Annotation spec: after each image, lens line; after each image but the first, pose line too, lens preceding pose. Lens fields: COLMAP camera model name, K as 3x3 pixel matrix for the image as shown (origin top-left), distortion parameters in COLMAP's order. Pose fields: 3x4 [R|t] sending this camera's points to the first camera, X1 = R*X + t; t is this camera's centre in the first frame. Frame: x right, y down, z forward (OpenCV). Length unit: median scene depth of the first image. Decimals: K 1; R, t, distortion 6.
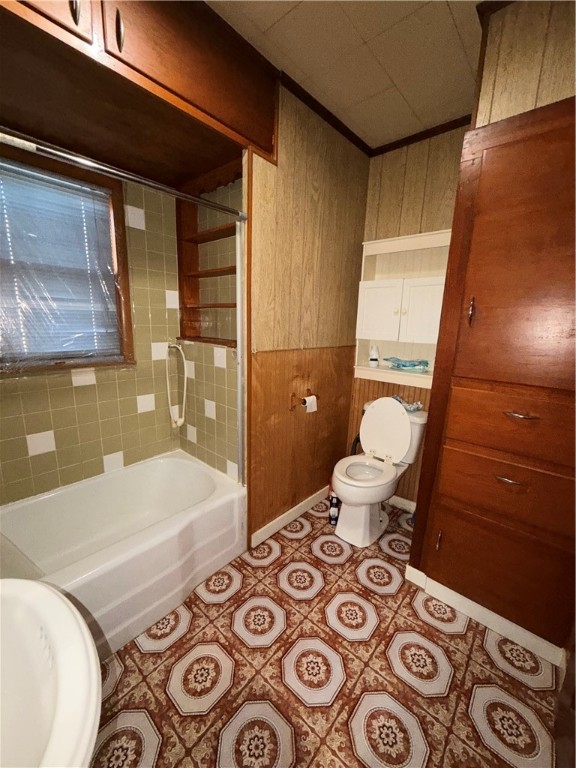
lens RADIAL K [[305.0, 0, 285.9], [0, 305.0, 384.0], [0, 0, 1]] dist [-0.002006, 0.000124]
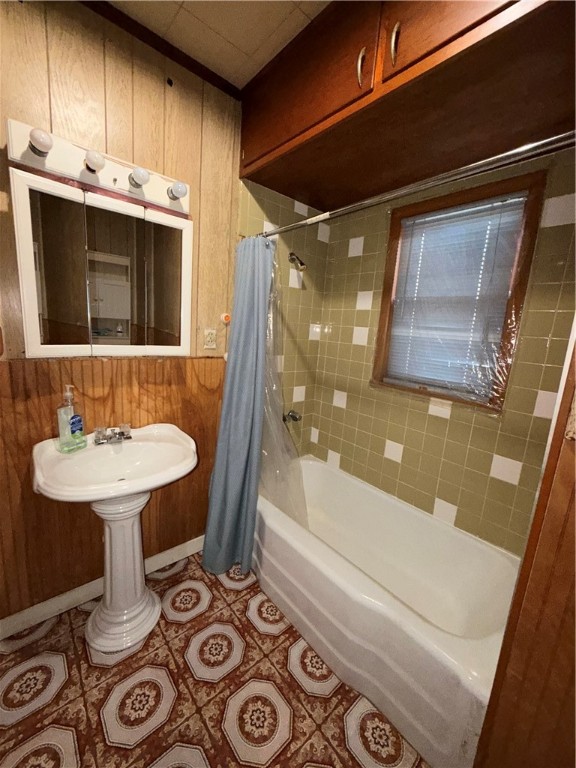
lens RADIAL K [[305.0, 0, 285.8], [0, 305.0, 382.7], [0, 0, 1]] dist [-0.002006, 0.000124]
pose [[-0.129340, 0.144388, -0.981032, 0.352159], [-0.271695, 0.946320, 0.175099, -0.144709], [0.953652, 0.289189, -0.083167, 0.641449]]
